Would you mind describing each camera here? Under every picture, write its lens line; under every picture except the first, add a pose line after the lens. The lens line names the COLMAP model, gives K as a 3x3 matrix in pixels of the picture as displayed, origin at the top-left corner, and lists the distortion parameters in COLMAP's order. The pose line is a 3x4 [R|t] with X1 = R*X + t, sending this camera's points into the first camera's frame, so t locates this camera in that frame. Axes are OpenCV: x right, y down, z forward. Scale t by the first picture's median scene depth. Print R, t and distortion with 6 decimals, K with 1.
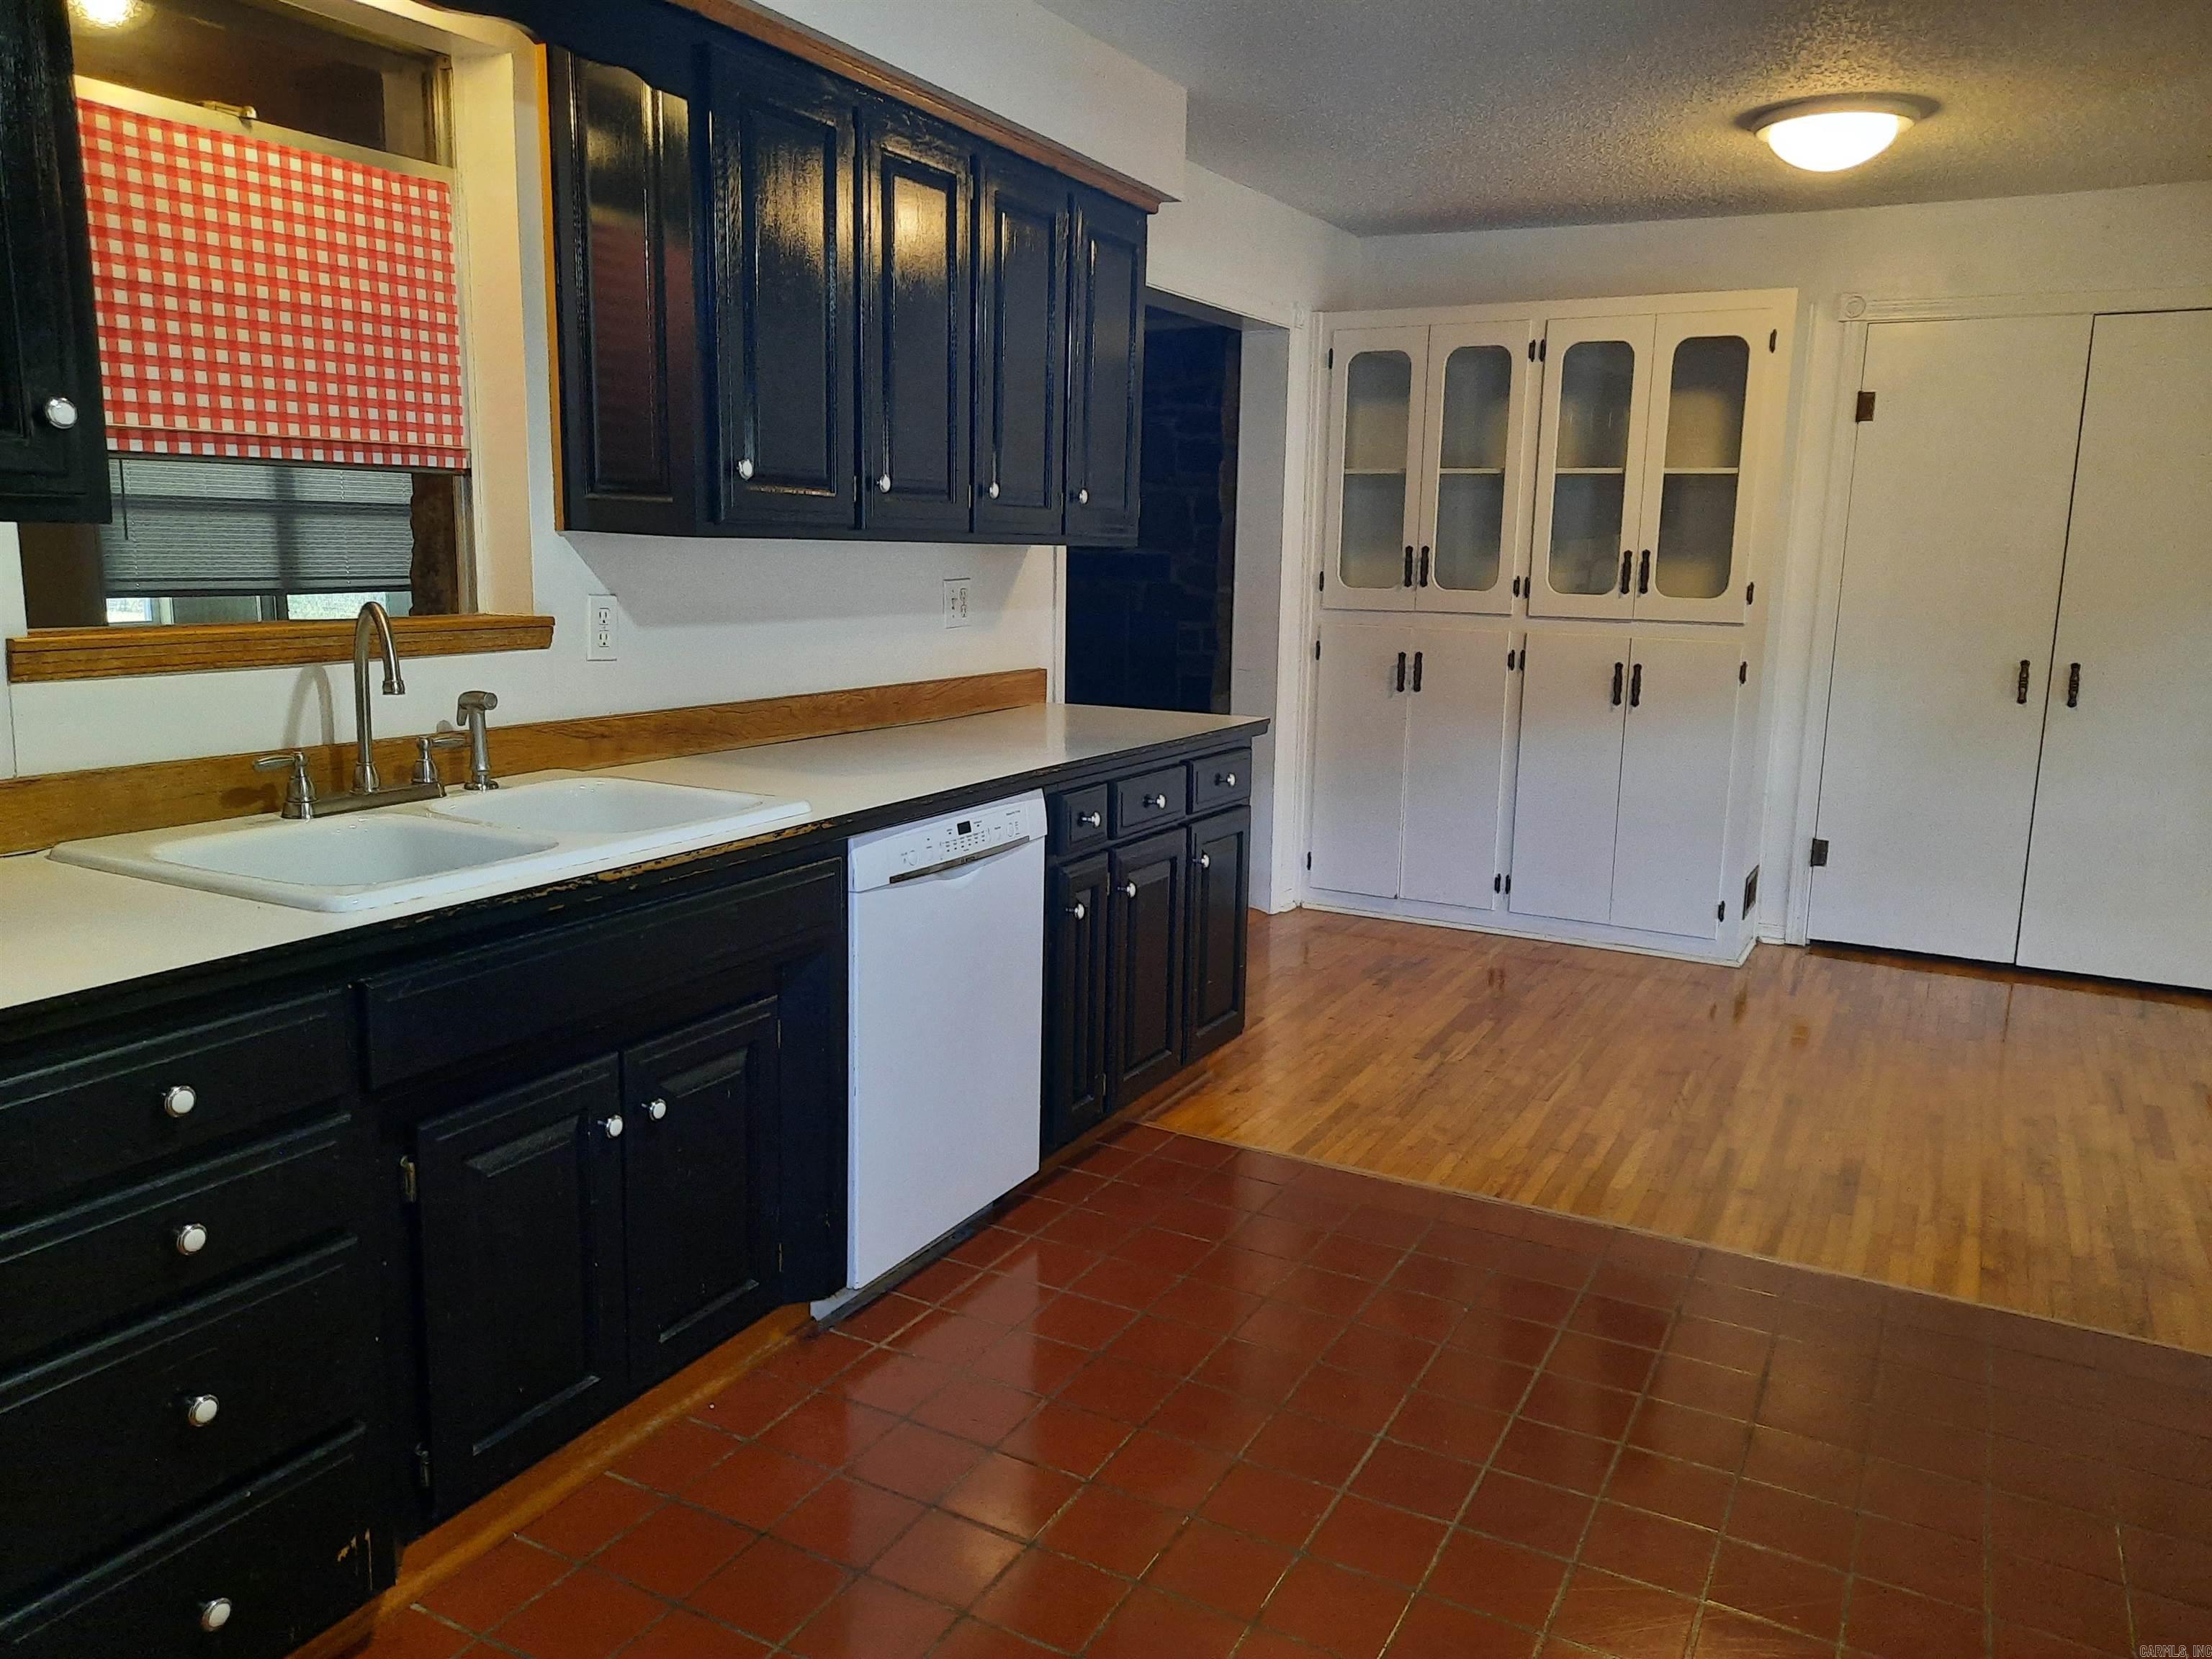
lens RADIAL K [[1617.2, 0, 1103.5], [0, 1617.2, 835.8], [0, 0, 1]] dist [0.038072, -0.024196]
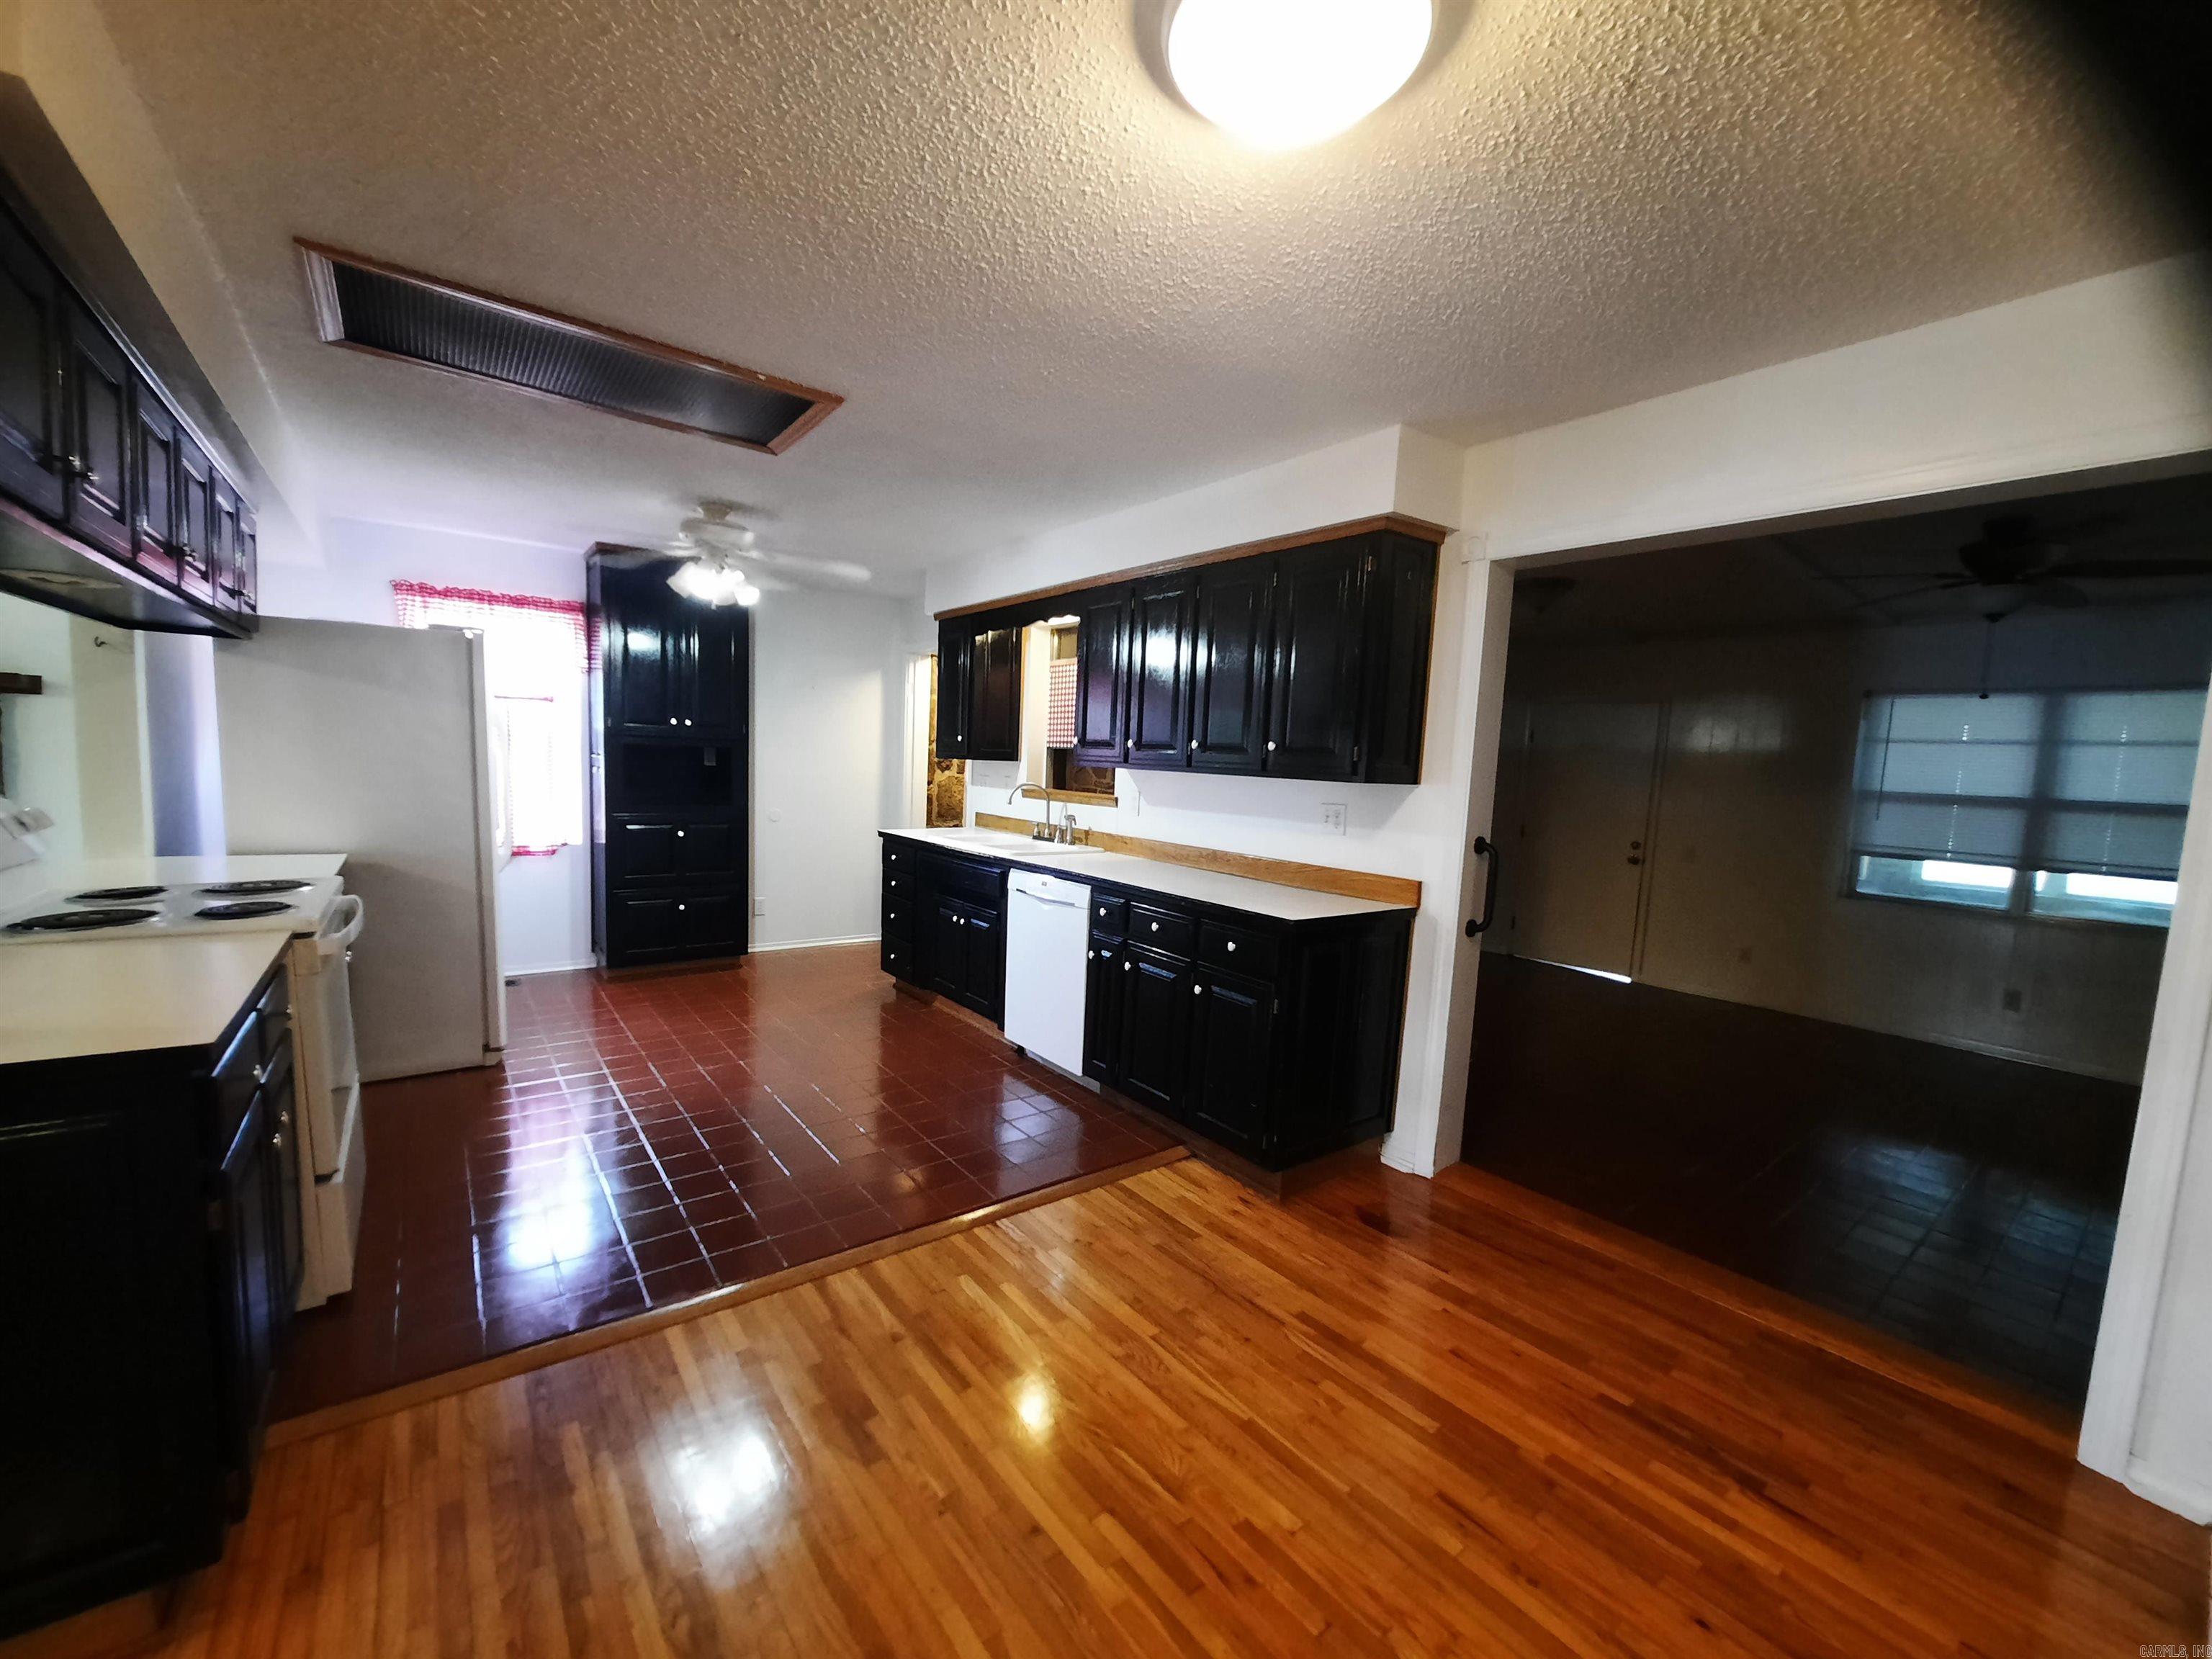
lens RADIAL K [[893.0, 0, 1102.8], [0, 893.0, 835.8], [0, 0, 1]] dist [-0.001211, -0.000246]
pose [[-0.415973, 0.031699, -0.908824, 0.762877], [-0.217495, 0.966920, 0.133273, -0.189804], [0.882985, 0.253103, -0.395319, 1.117245]]
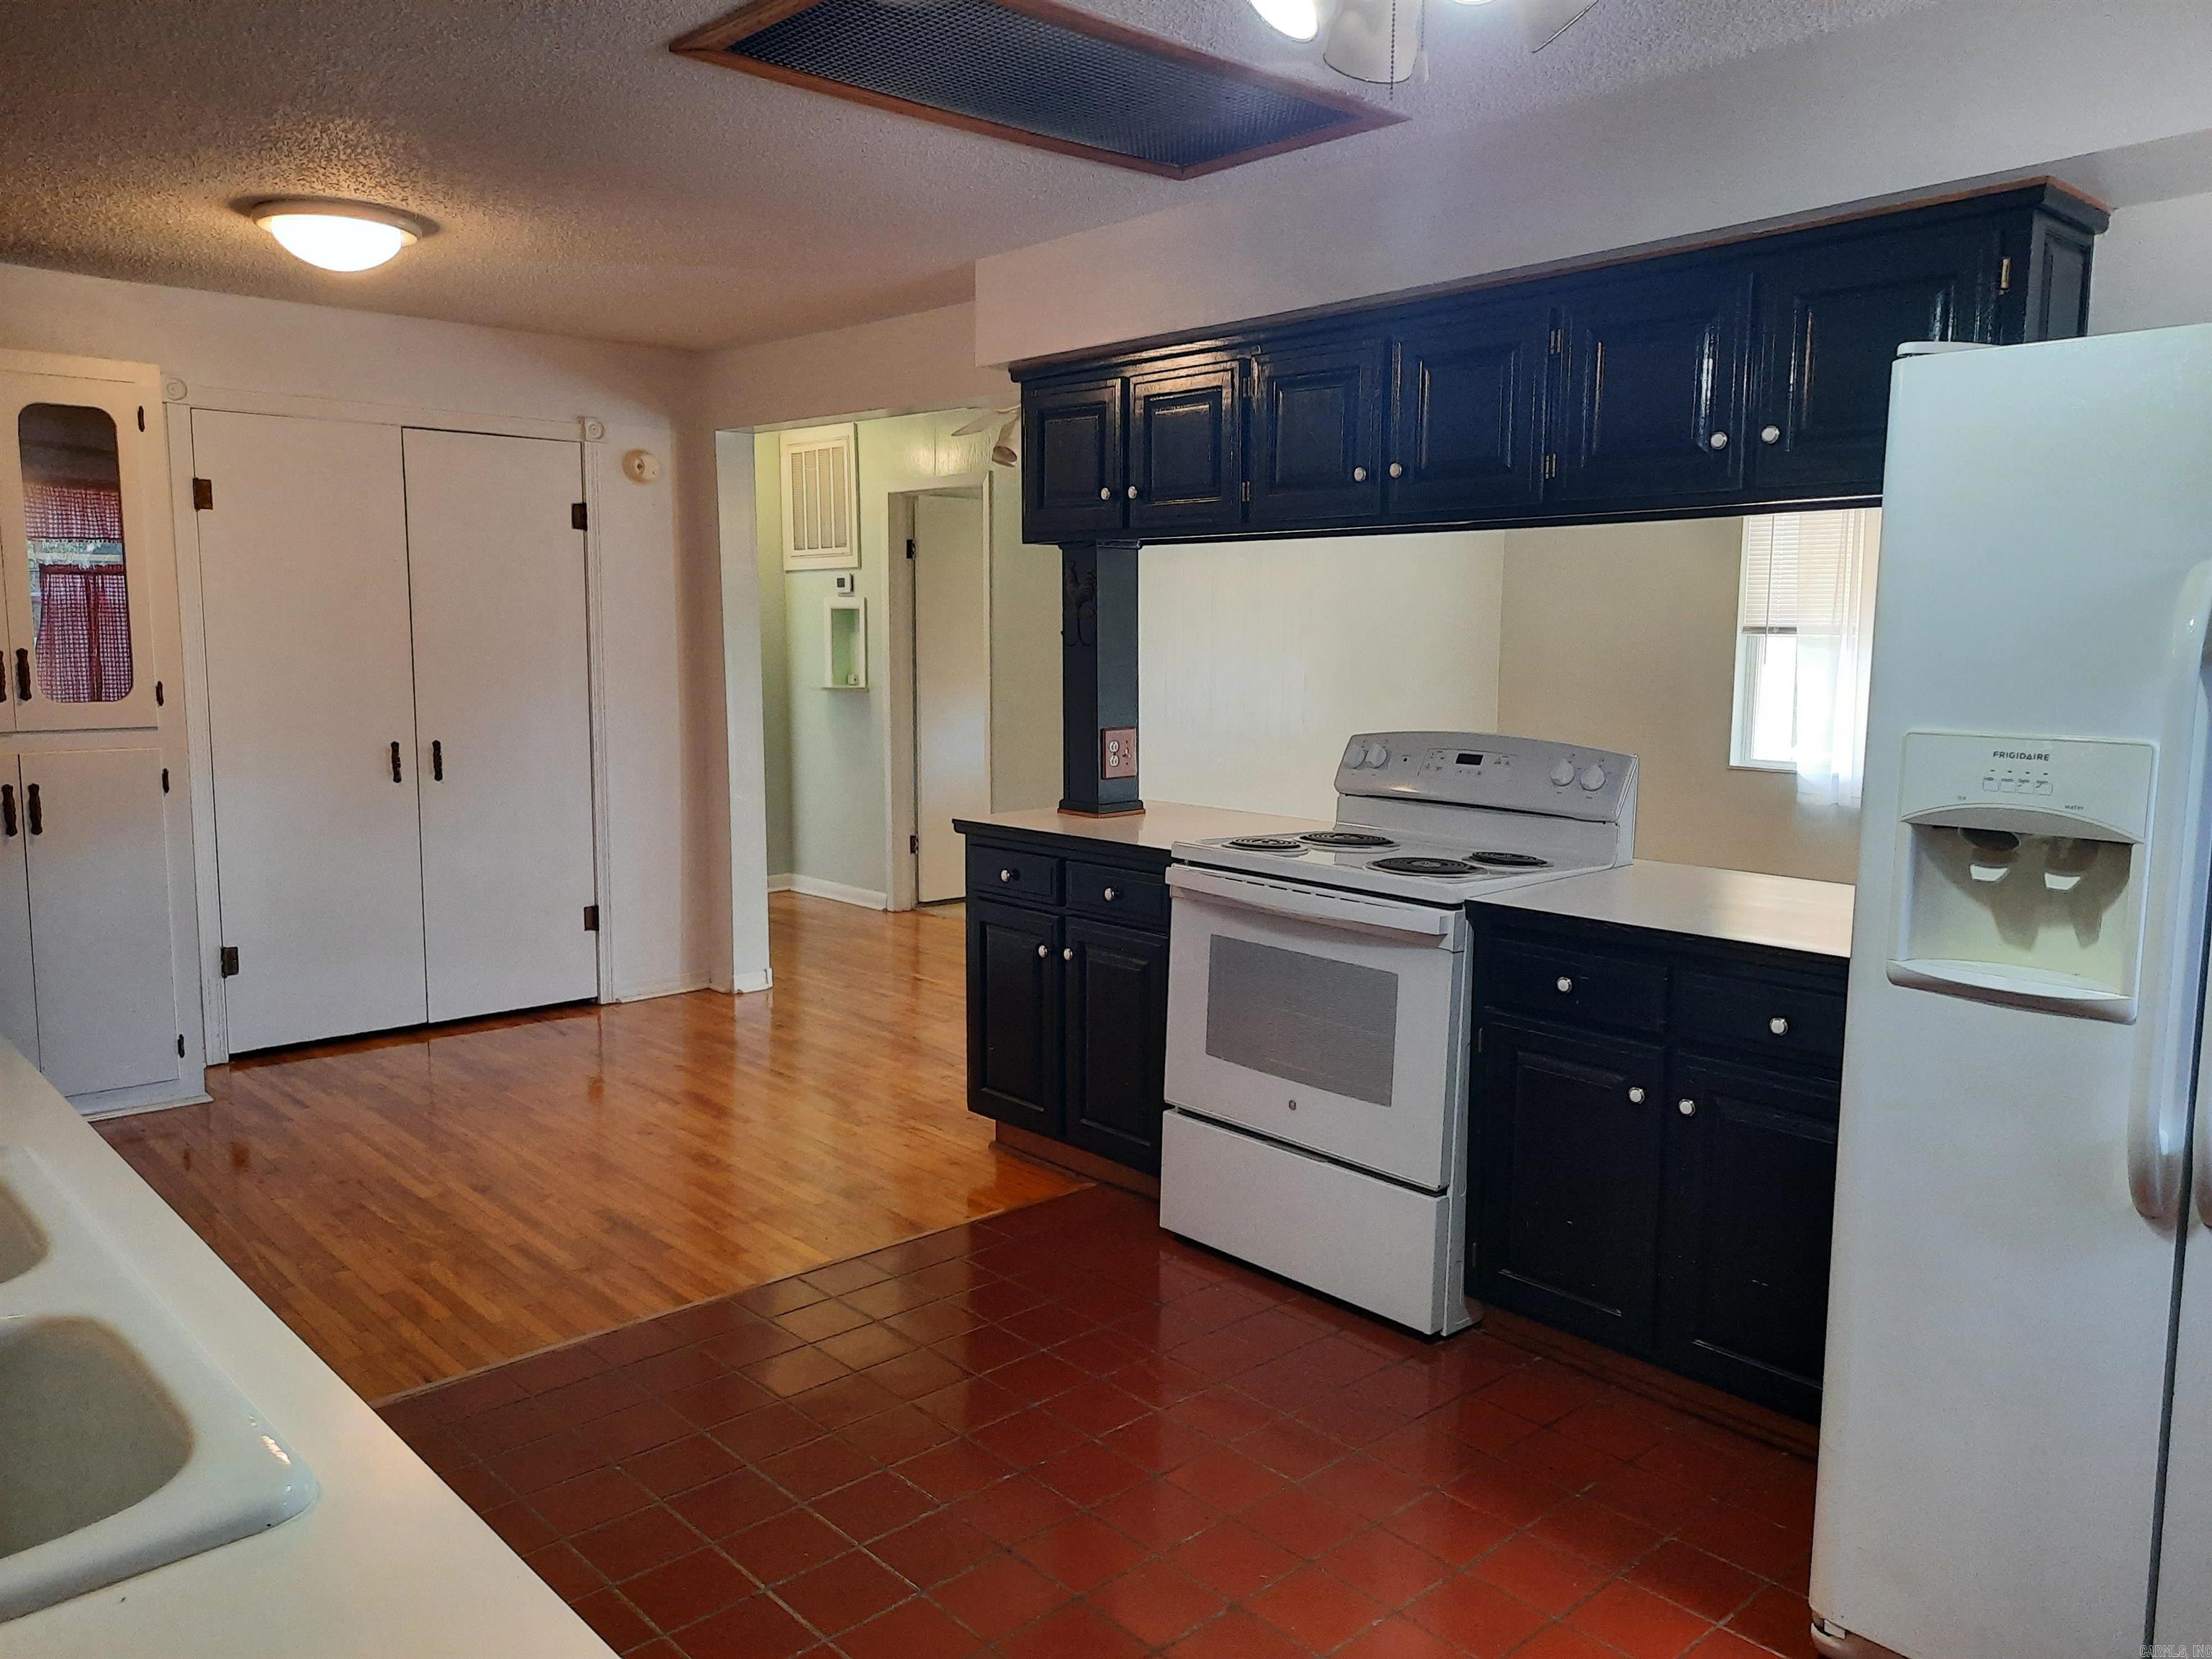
lens RADIAL K [[1617.2, 0, 1104.4], [0, 1617.2, 827.5], [0, 0, 1]] dist [0.038072, -0.024196]
pose [[0.341512, -0.133528, 0.930344, -0.358265], [0.182513, 0.980436, 0.073720, -0.060947], [-0.921986, 0.144624, 0.359201, 0.261399]]
